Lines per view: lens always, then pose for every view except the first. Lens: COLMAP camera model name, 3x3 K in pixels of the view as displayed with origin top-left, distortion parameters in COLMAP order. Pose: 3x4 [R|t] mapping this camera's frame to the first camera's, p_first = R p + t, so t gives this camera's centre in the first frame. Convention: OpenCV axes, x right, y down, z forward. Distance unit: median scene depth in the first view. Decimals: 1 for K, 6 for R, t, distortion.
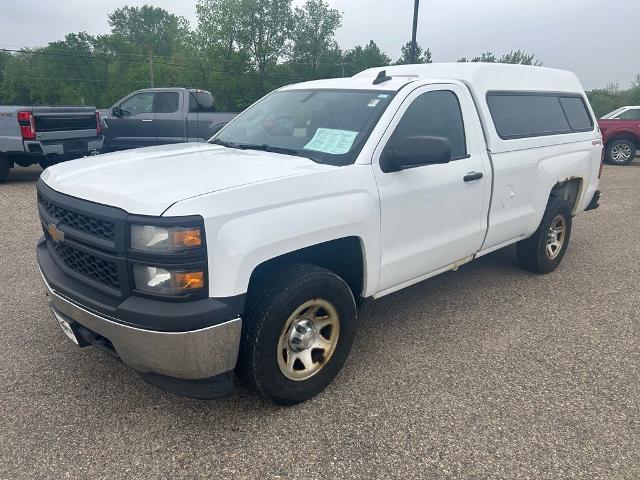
lens RADIAL K [[488.4, 0, 320.0], [0, 488.4, 240.0], [0, 0, 1]] dist [0.029788, -0.009745]
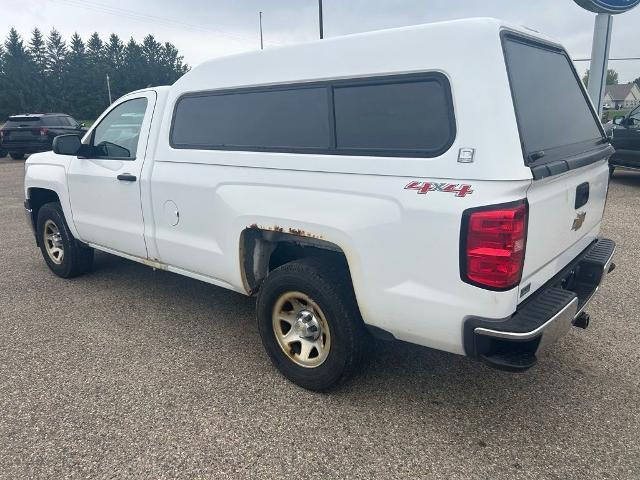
lens RADIAL K [[488.4, 0, 320.0], [0, 488.4, 240.0], [0, 0, 1]] dist [0.029788, -0.009745]
pose [[0.107665, 0.226672, -0.968002, 1.368617], [-0.251041, 0.948308, 0.194139, -0.301658], [0.961970, 0.222106, 0.159004, 1.220908]]
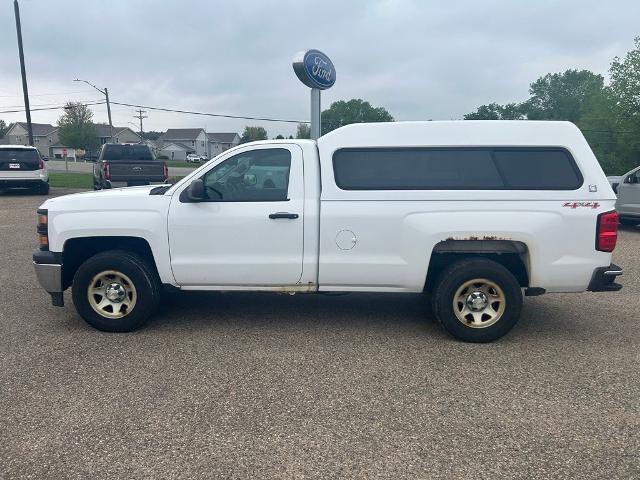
lens RADIAL K [[488.4, 0, 320.0], [0, 488.4, 240.0], [0, 0, 1]] dist [0.029788, -0.009745]
pose [[0.688115, 0.105958, -0.717824, 1.220987], [-0.192267, 0.980545, -0.039571, -0.037568], [0.699665, 0.165243, 0.695099, 0.214169]]
